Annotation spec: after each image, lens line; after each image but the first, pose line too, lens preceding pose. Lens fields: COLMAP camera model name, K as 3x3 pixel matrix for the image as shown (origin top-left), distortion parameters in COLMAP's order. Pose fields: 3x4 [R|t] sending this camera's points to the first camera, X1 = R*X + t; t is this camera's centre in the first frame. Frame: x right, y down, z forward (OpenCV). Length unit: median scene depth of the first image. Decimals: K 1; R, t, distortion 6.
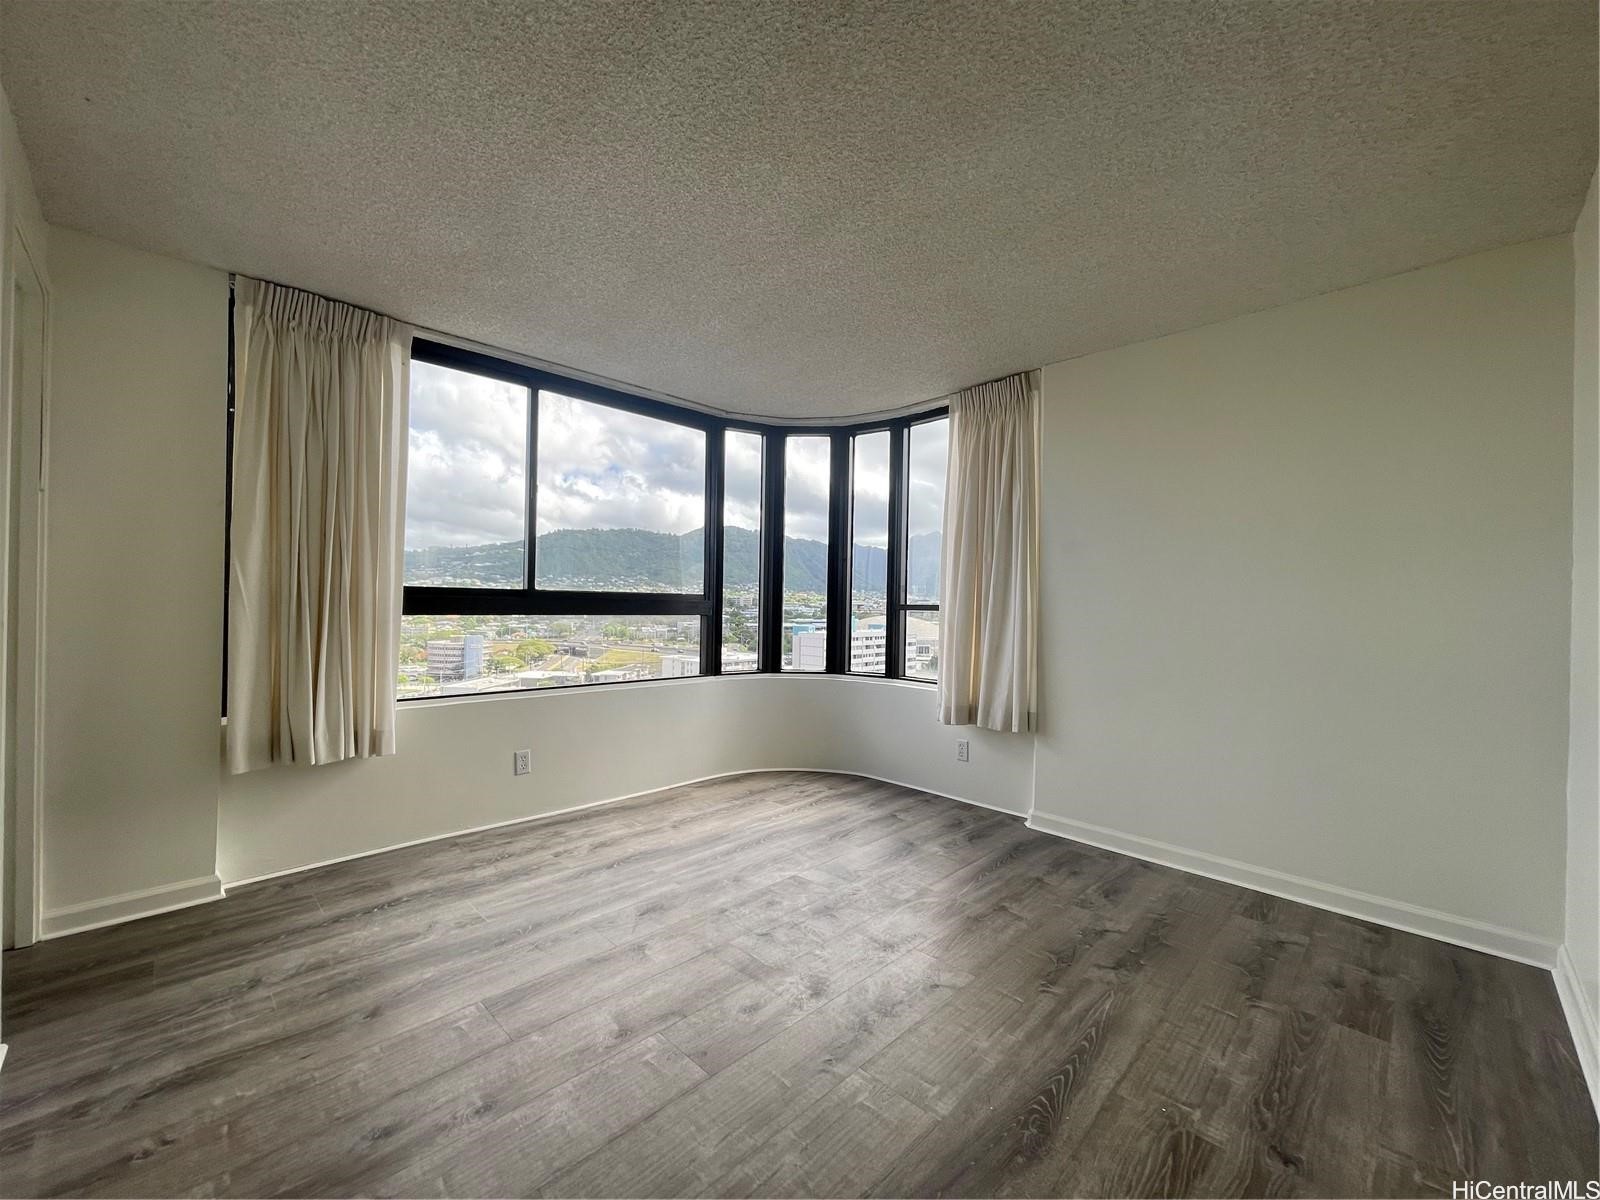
lens RADIAL K [[645.7, 0, 802.9], [0, 645.7, 600.6], [0, 0, 1]] dist [-0.001287, 0.000132]
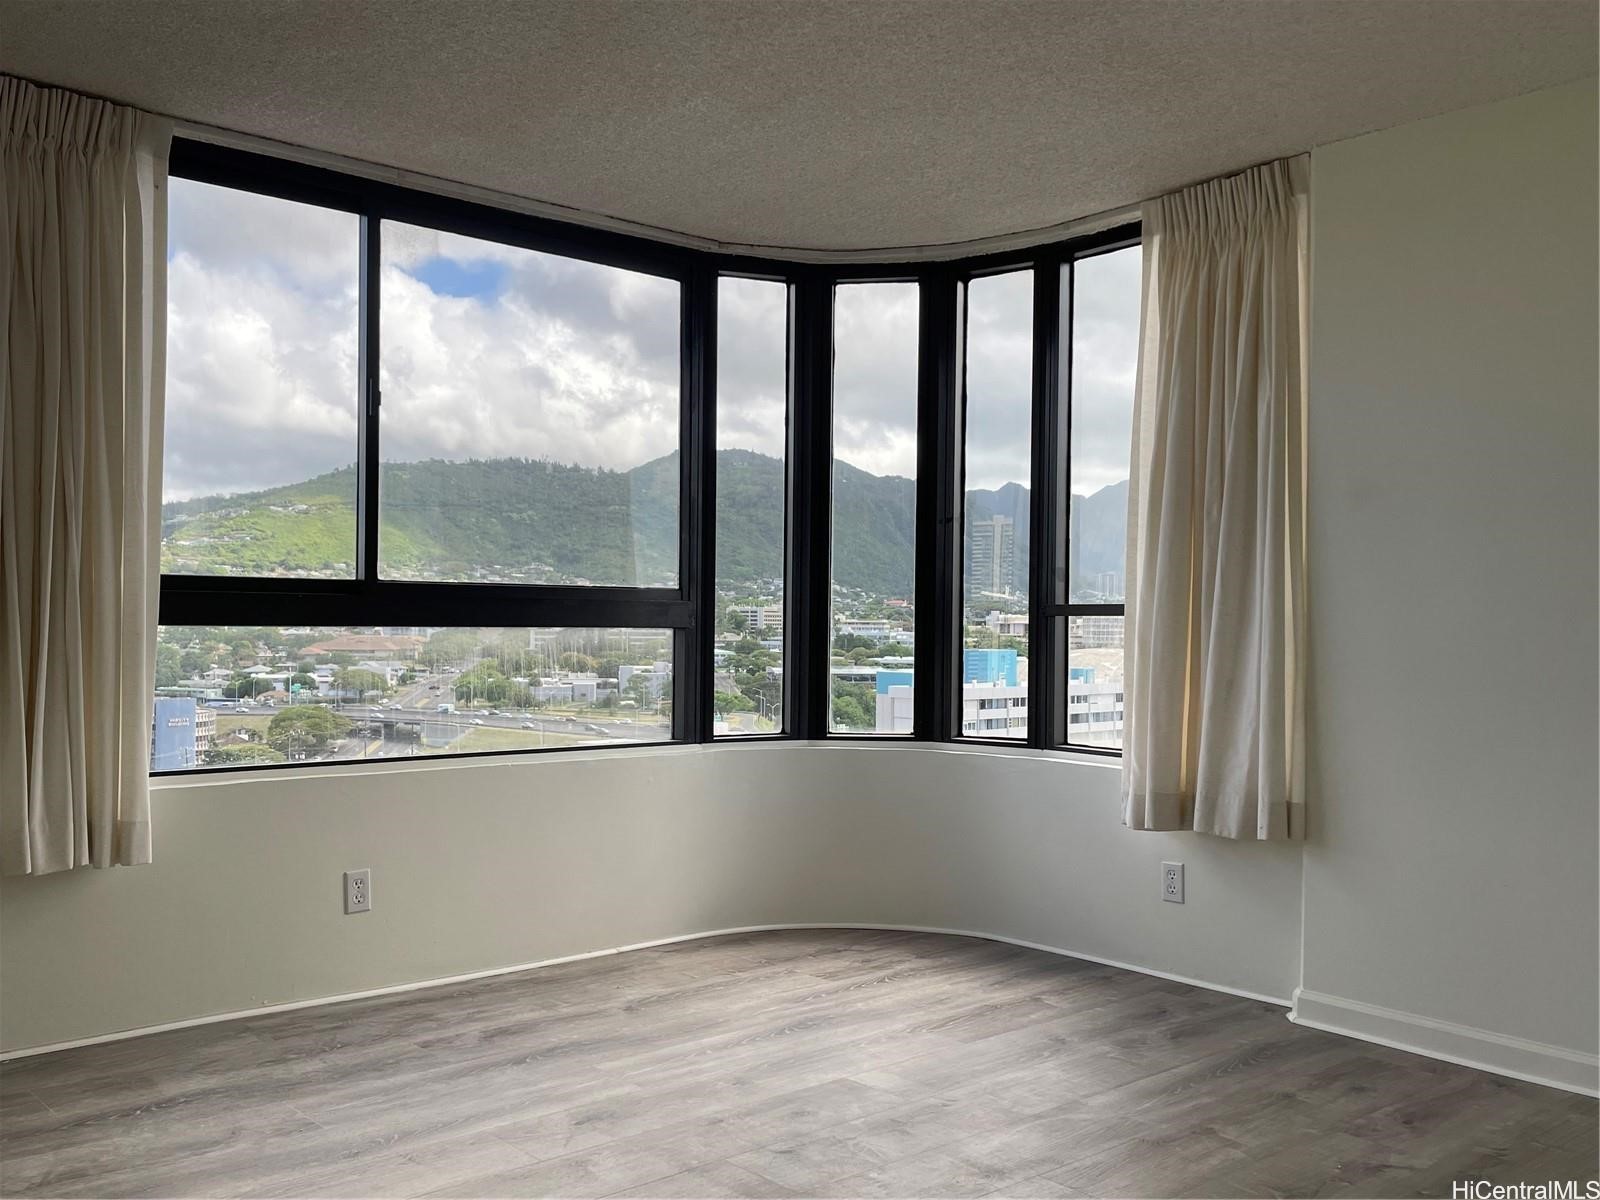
lens RADIAL K [[1467.6, 0, 798.3], [0, 1467.6, 605.2], [0, 0, 1]] dist [0.015565, 0.000000]
pose [[0.997576, -0.007816, -0.069143, 0.034427], [0.007264, 0.999940, -0.008232, 0.018506], [0.069204, 0.007710, 0.997573, -0.242918]]
